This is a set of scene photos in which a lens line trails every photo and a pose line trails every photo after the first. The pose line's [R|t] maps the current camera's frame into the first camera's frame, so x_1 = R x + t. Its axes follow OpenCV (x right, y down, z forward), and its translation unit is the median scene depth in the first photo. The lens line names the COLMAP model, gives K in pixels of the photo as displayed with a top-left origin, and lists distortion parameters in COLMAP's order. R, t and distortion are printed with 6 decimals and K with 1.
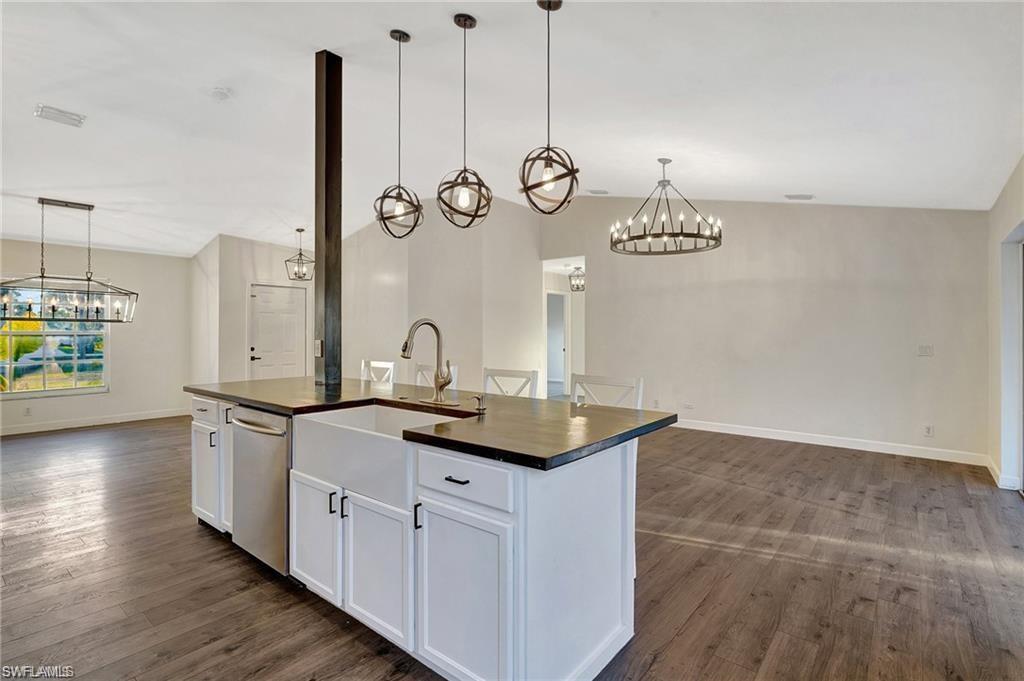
lens RADIAL K [[493.4, 0, 500.2], [0, 493.4, 334.4], [0, 0, 1]] dist [-0.001721, 0.001424]
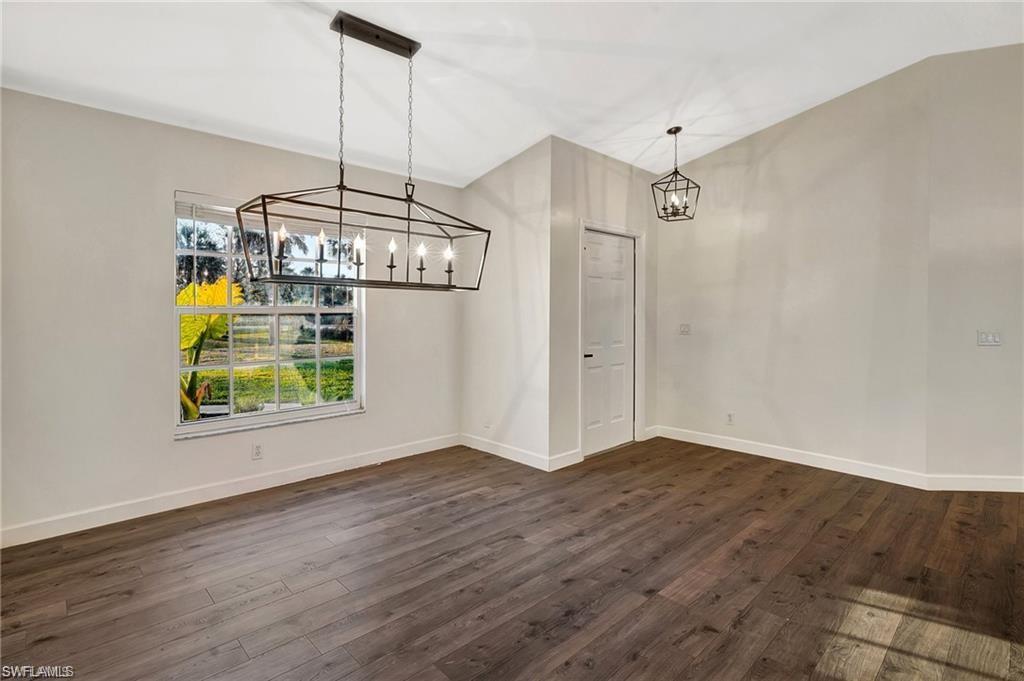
lens RADIAL K [[508.3, 0, 505.7], [0, 508.3, 314.0], [0, 0, 1]] dist [-0.003422, 0.000435]
pose [[0.993016, 0.015354, -0.116973, -0.646697], [-0.014820, 0.999875, 0.005438, -0.003813], [0.117042, -0.003666, 0.993120, 0.493606]]
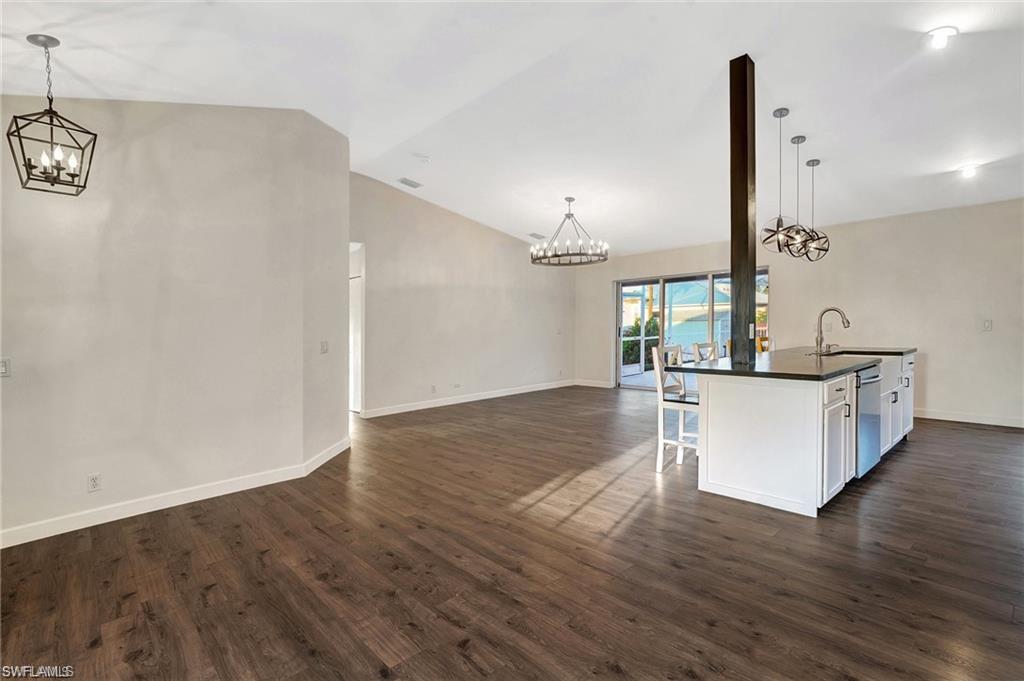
lens RADIAL K [[493.4, 0, 500.2], [0, 493.4, 334.4], [0, 0, 1]] dist [-0.001721, 0.001424]
pose [[0.150217, -0.019958, 0.988452, -0.856000], [0.042428, 0.999005, 0.013724, 0.004063], [-0.987742, 0.039877, 0.150914, 0.768086]]
